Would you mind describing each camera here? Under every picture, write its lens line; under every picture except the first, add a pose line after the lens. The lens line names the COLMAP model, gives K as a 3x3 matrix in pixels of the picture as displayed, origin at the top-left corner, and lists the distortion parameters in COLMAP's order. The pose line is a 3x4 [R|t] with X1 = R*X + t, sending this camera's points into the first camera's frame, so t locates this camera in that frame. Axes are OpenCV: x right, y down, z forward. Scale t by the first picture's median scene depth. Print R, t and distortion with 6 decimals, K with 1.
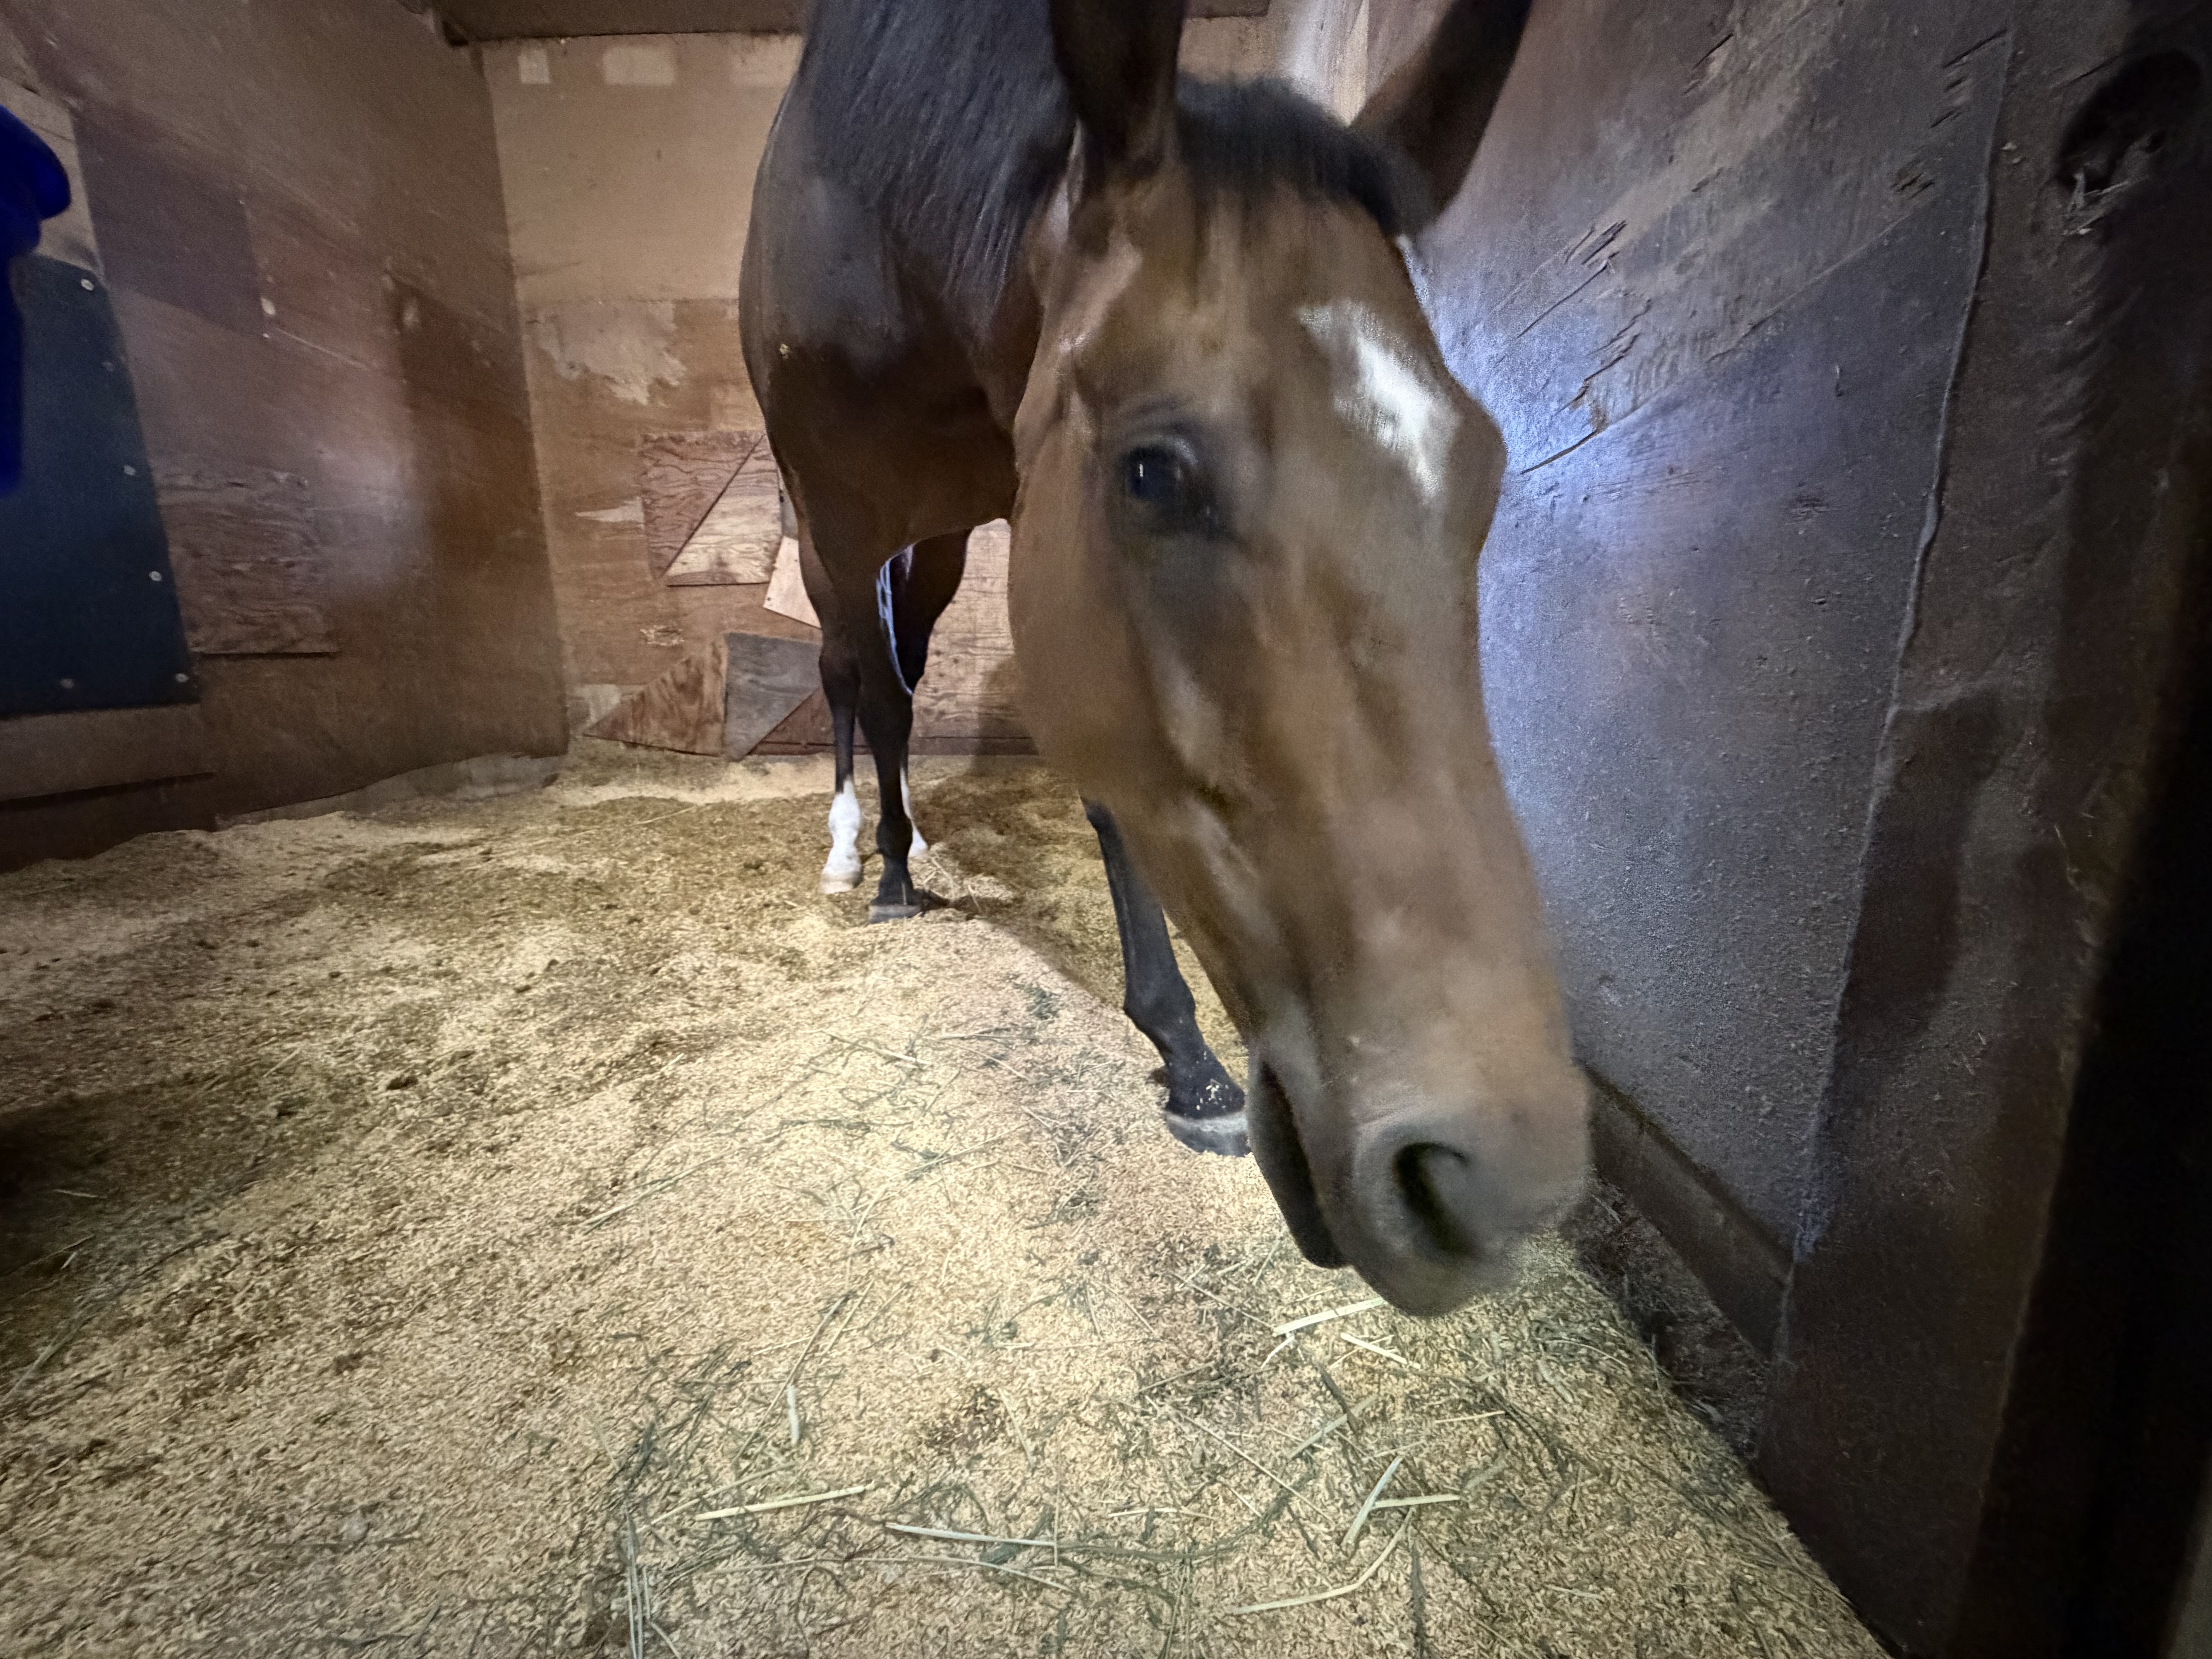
lens RADIAL K [[888.5, 0, 1106.5], [0, 888.5, 826.1], [0, 0, 1]] dist [-0.000647, 0.000557]
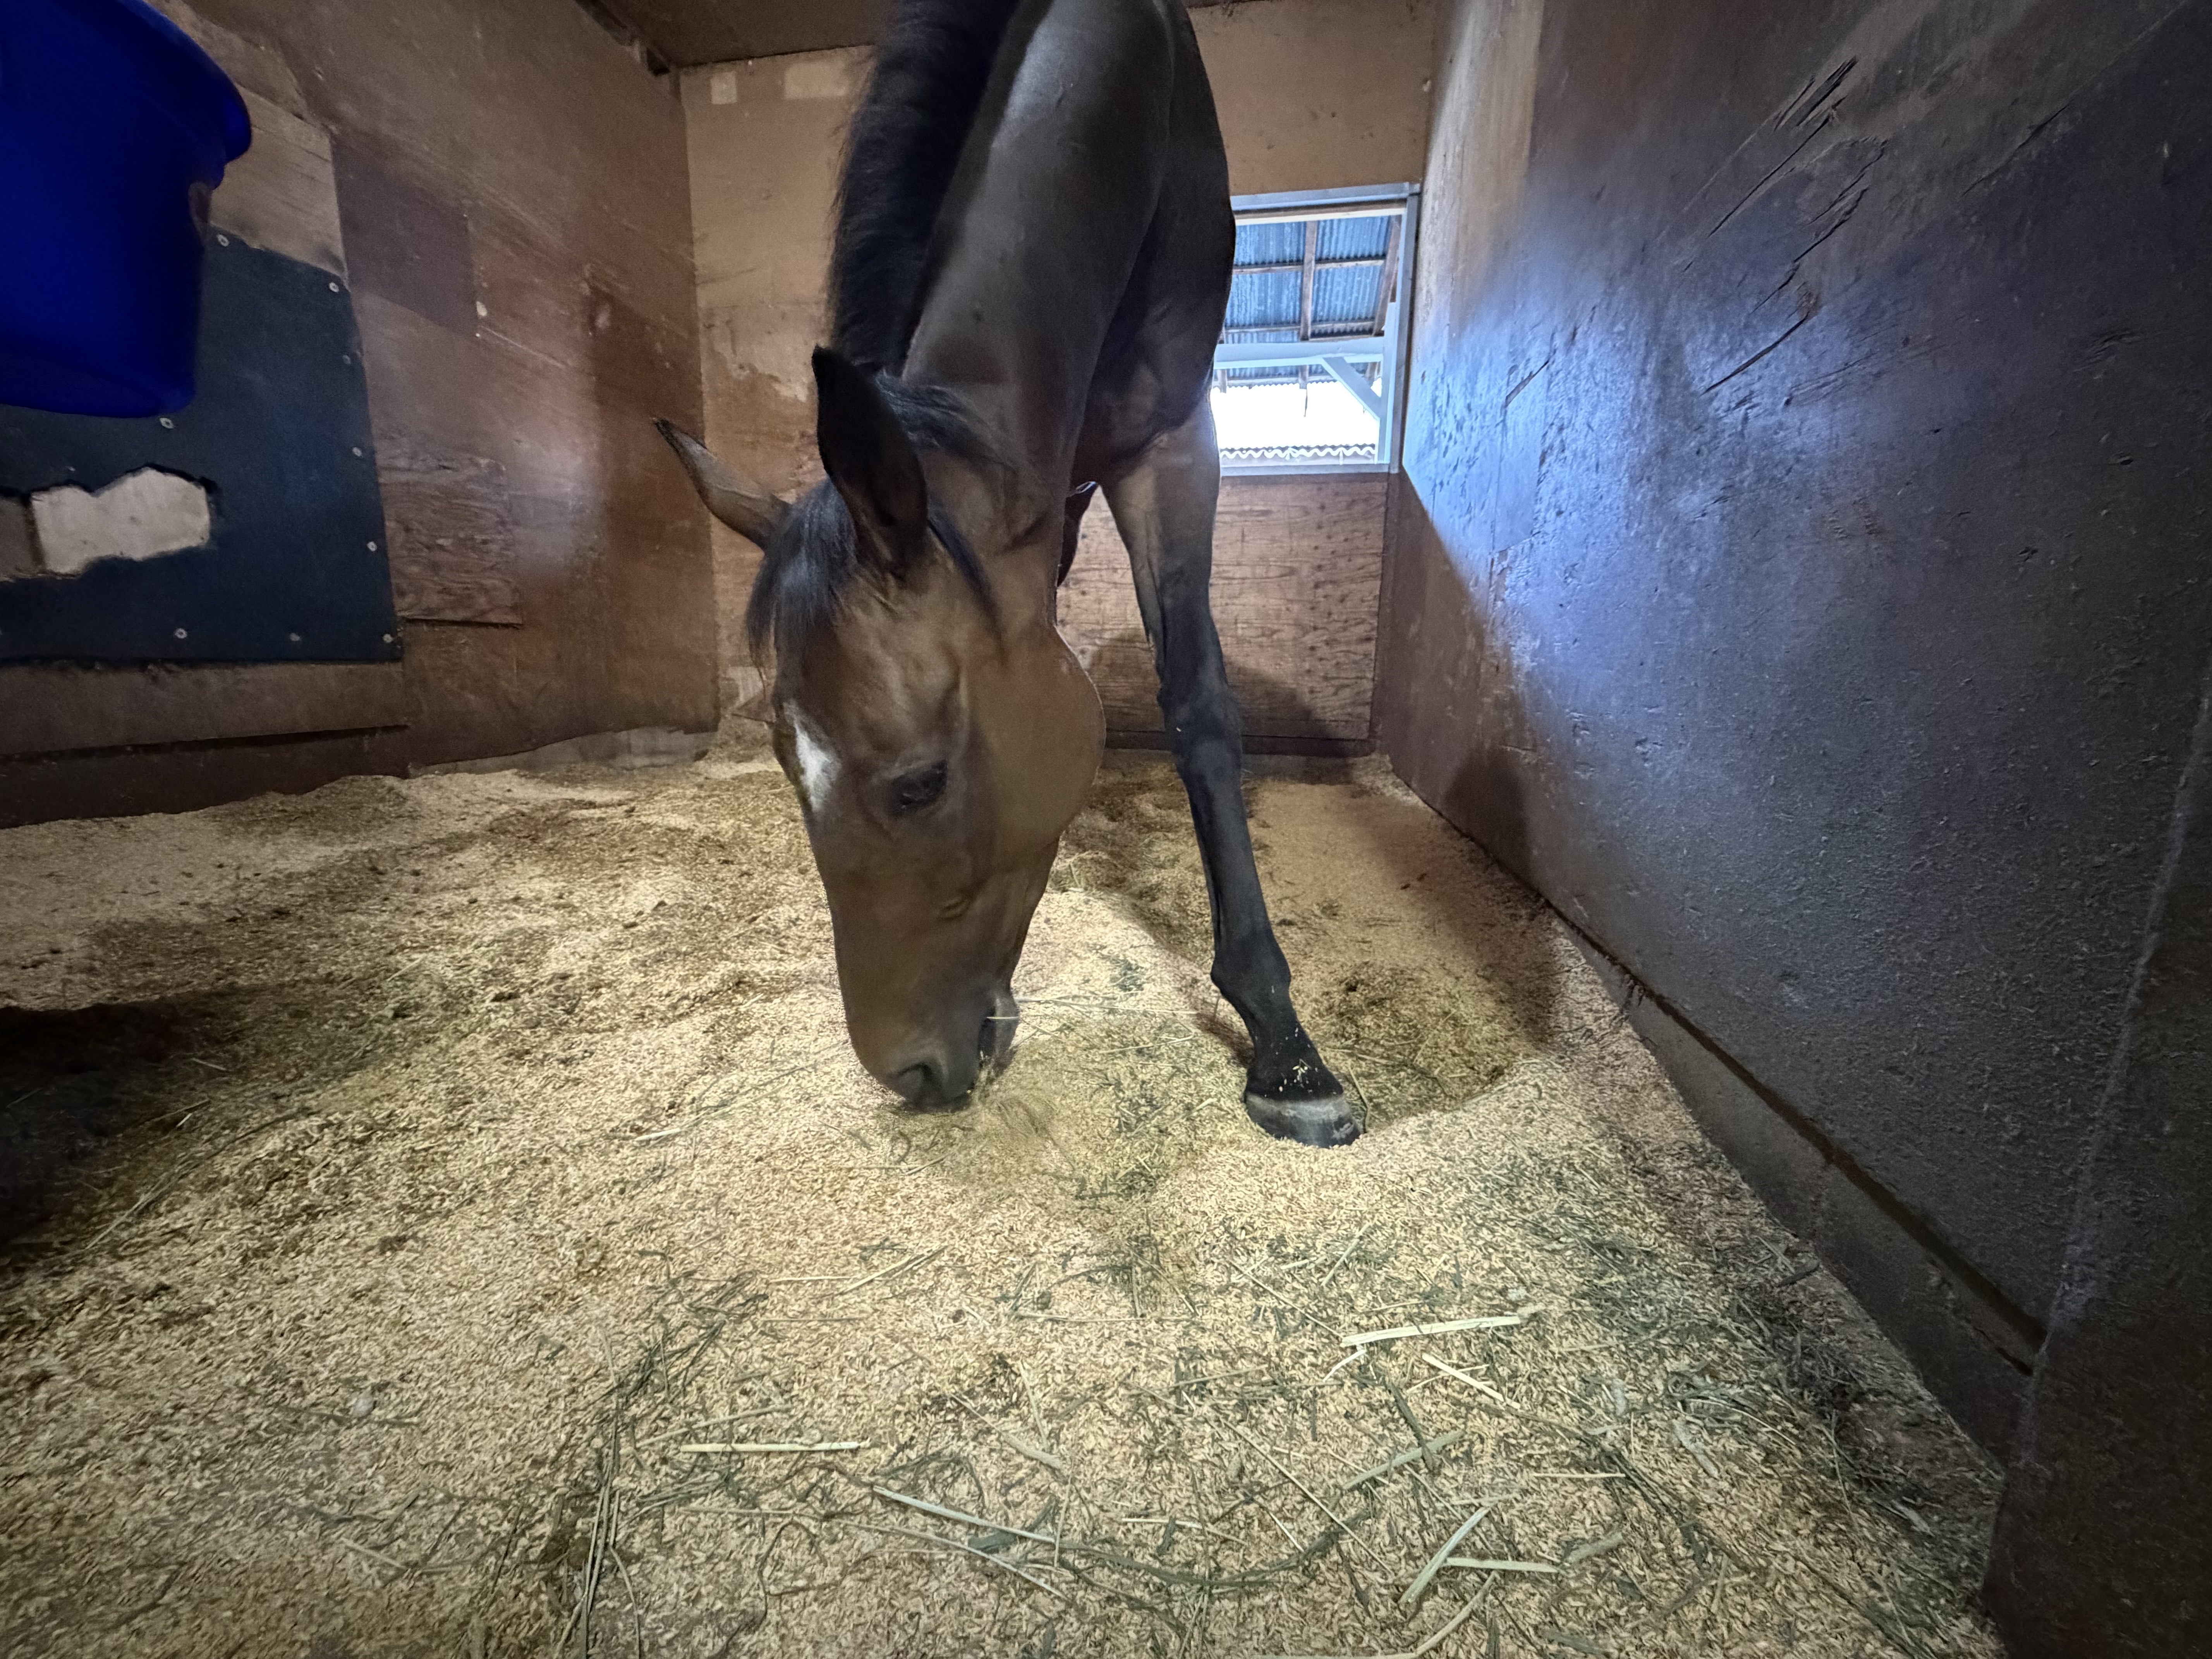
lens RADIAL K [[888.5, 0, 1105.4], [0, 888.5, 828.0], [0, 0, 1]] dist [-0.000647, 0.000557]
pose [[0.987596, 0.051883, -0.148199, 0.054501], [-0.054064, 0.998480, -0.010724, 0.081928], [0.147418, 0.018603, 0.988899, 0.093896]]
